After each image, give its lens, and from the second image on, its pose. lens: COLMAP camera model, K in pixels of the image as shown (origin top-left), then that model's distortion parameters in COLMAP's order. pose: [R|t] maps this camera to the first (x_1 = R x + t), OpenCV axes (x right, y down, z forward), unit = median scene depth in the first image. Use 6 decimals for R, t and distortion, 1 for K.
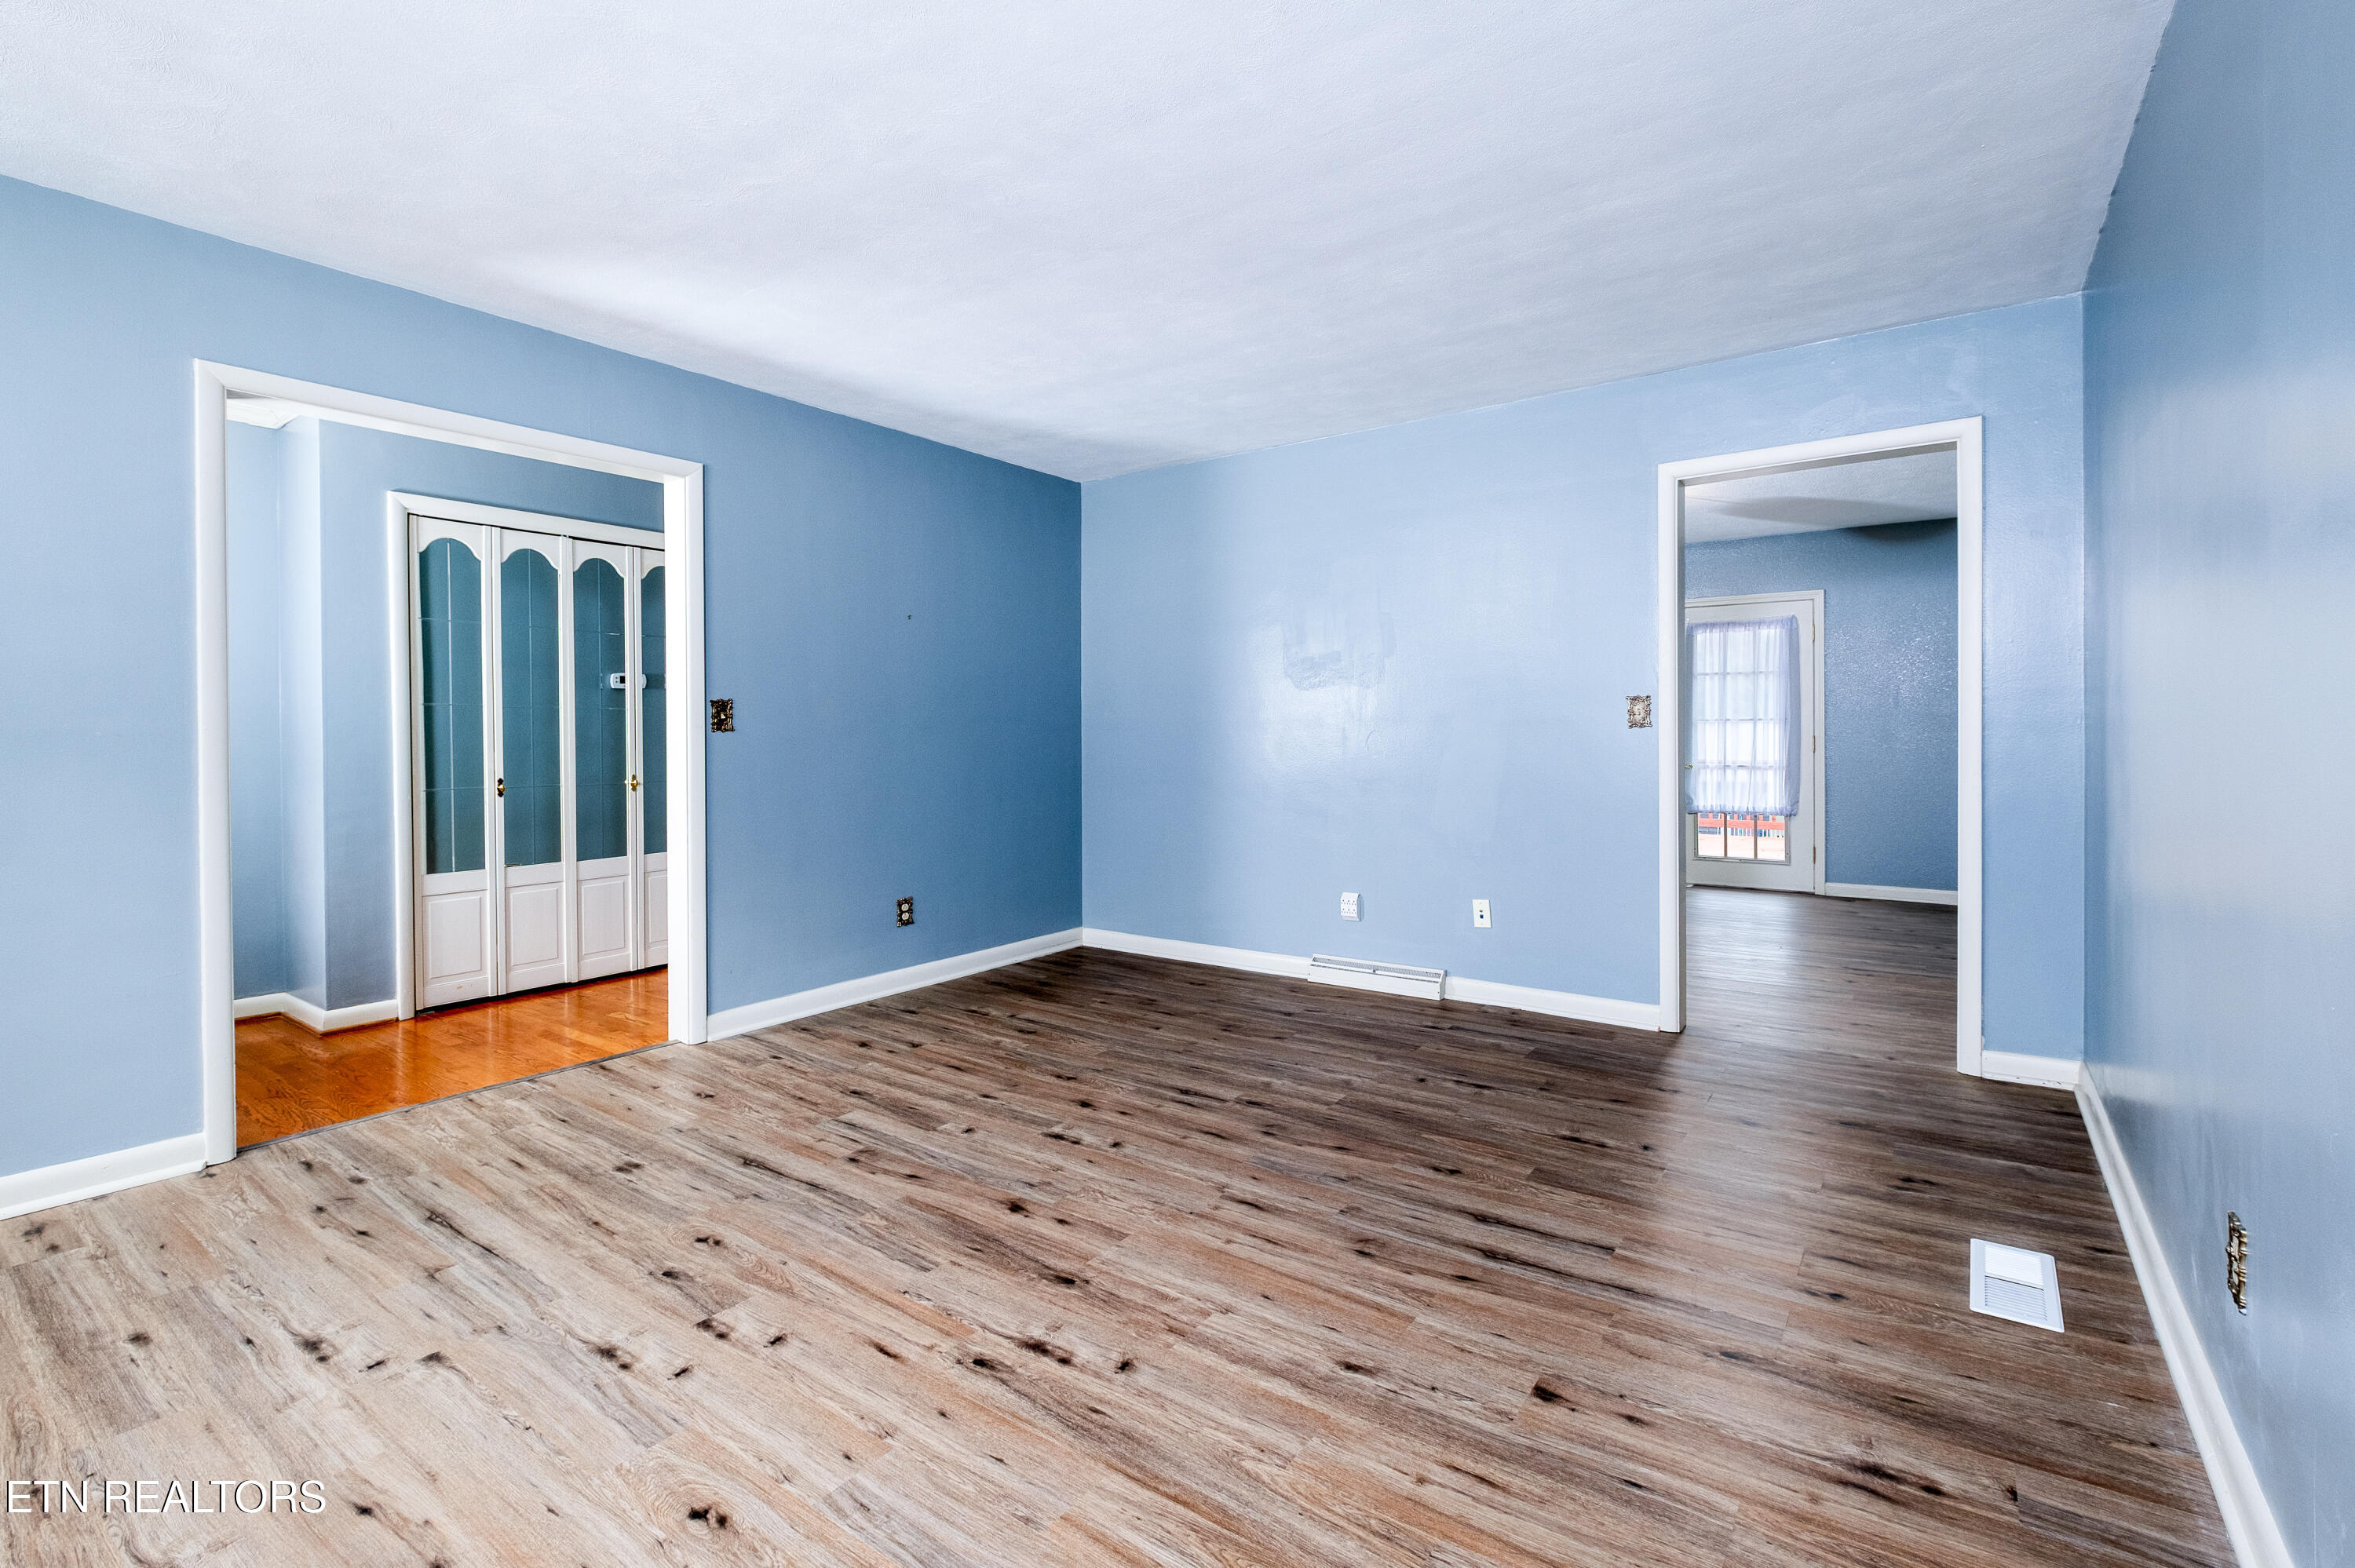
lens RADIAL K [[1039.6, 0, 1199.6], [0, 1039.6, 735.1], [0, 0, 1]] dist [-0.010661, -0.000605]
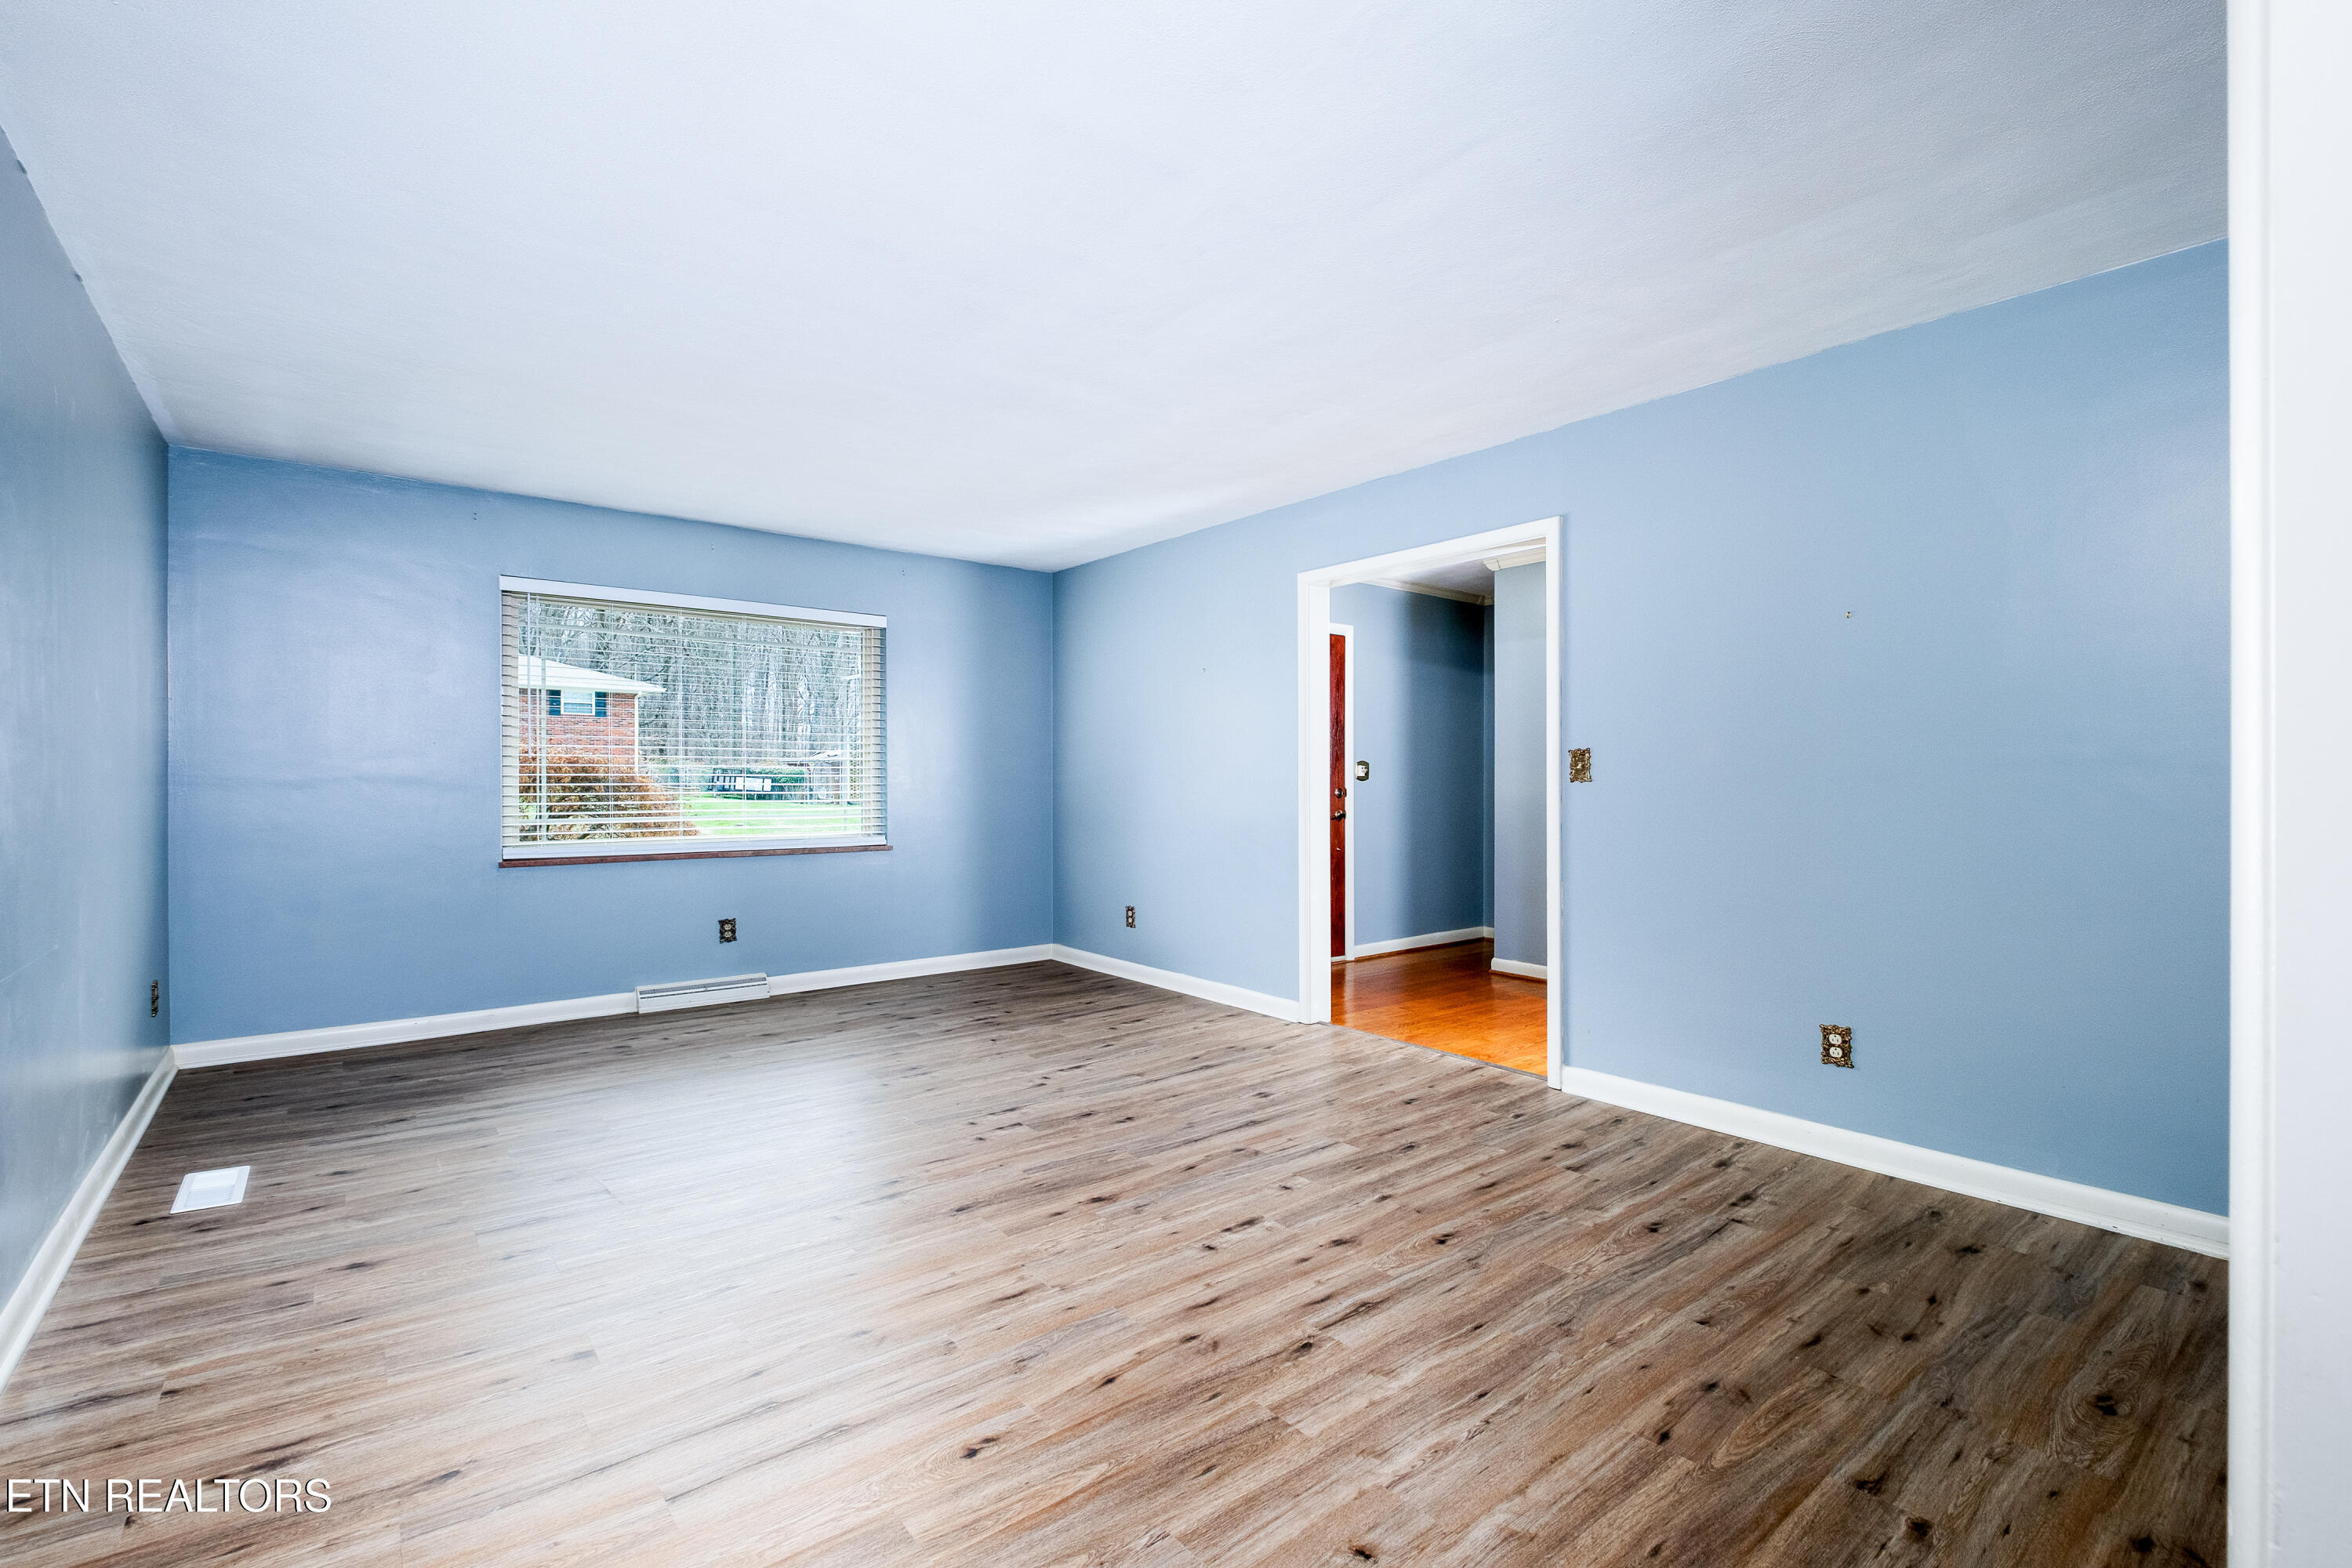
lens RADIAL K [[1038.4, 0, 1172.7], [0, 1038.4, 779.7], [0, 0, 1]] dist [-0.010661, -0.000605]
pose [[-0.273279, 0.009519, -0.961888, 0.725651], [-0.004225, 0.999930, 0.011096, -0.018100], [0.961926, 0.007096, -0.273219, 1.117886]]
